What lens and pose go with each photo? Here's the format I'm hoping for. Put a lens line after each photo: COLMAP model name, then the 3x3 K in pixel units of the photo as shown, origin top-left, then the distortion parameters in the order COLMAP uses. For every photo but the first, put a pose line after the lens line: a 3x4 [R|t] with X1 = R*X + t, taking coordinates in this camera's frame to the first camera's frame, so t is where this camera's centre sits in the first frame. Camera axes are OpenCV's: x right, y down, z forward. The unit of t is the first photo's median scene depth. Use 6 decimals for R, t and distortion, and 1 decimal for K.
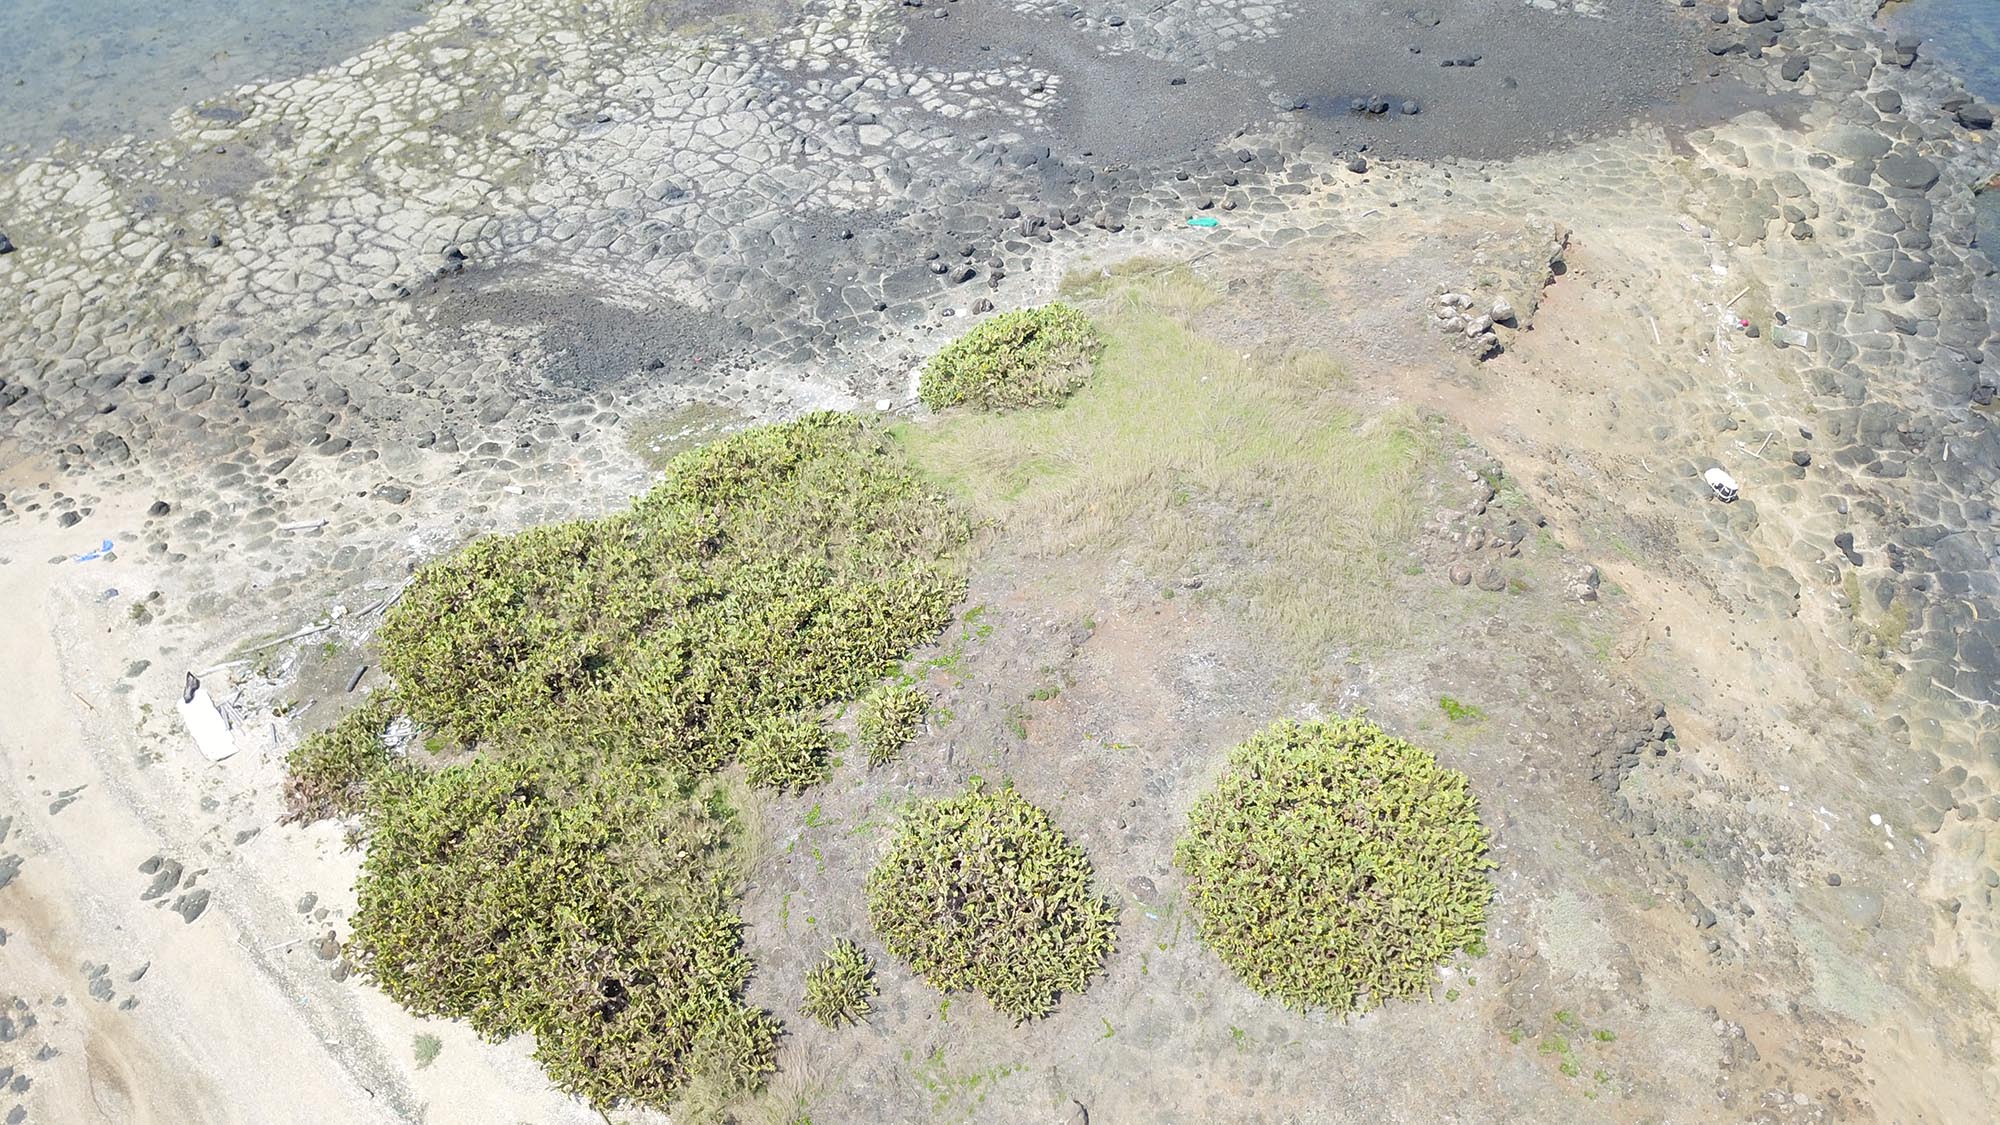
lens RADIAL K [[1554.7, 0, 1000.0], [0, 1554.7, 562.5], [0, 0, 1]] dist [0.013832, 0.004751]
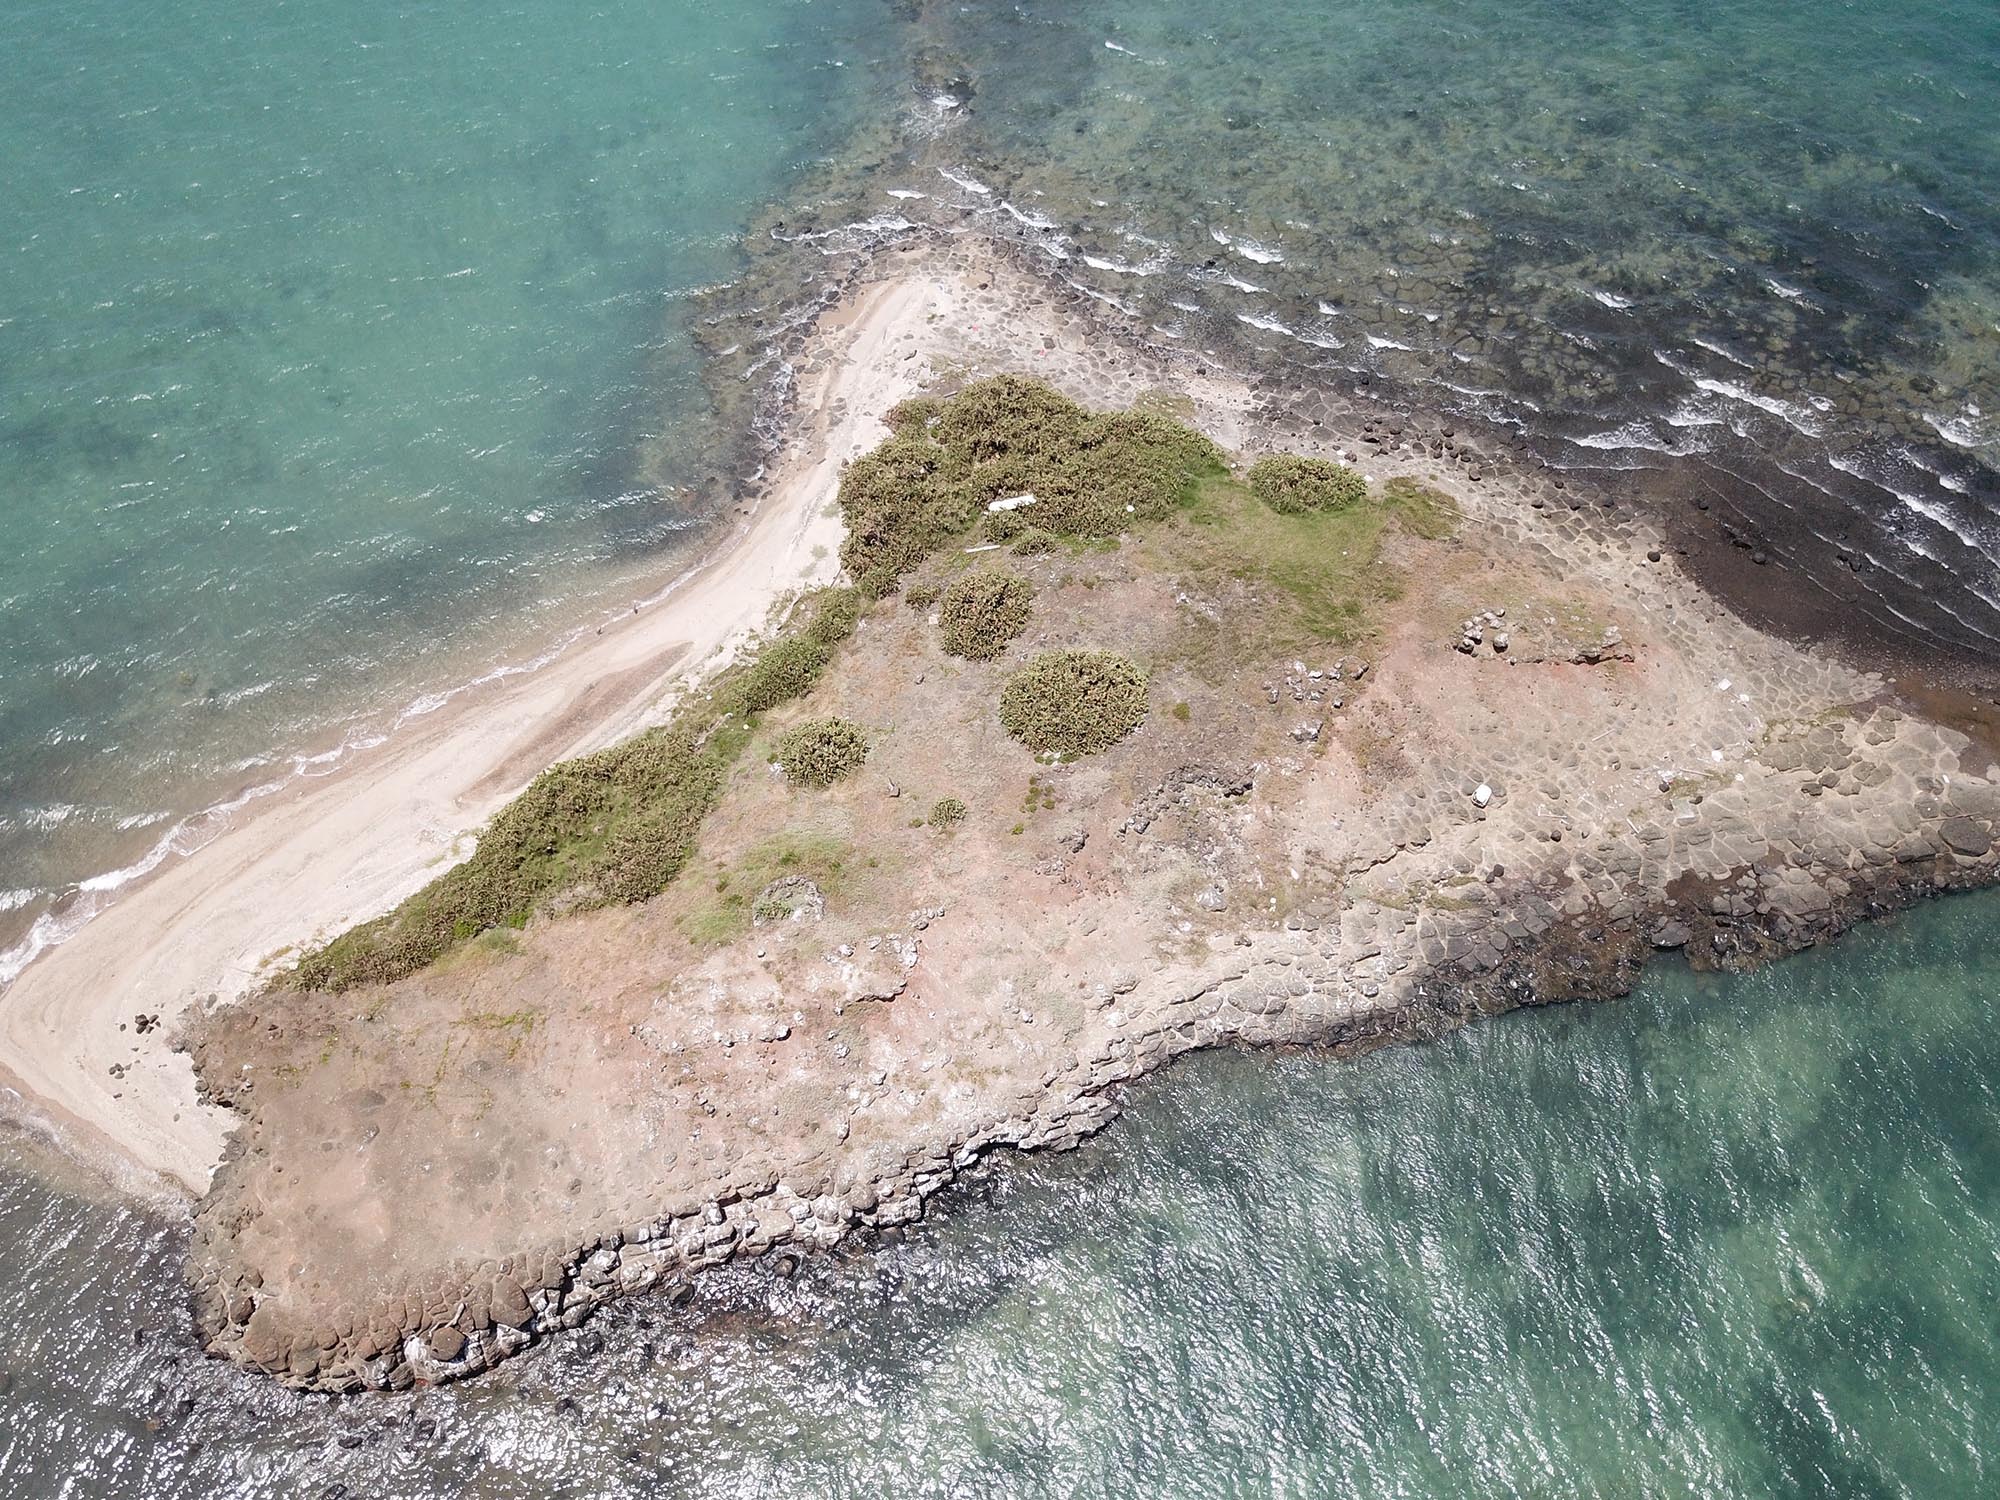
lens RADIAL K [[1652.5, 0, 942.0], [0, 1652.5, 748.9], [0, 0, 1]] dist [-0.008288, -0.002326]
pose [[0.503127, 0.687766, -0.523298, 1.119572], [-0.596822, 0.714454, 0.365184, -0.403144], [0.625033, 0.128581, 0.769935, -0.722728]]
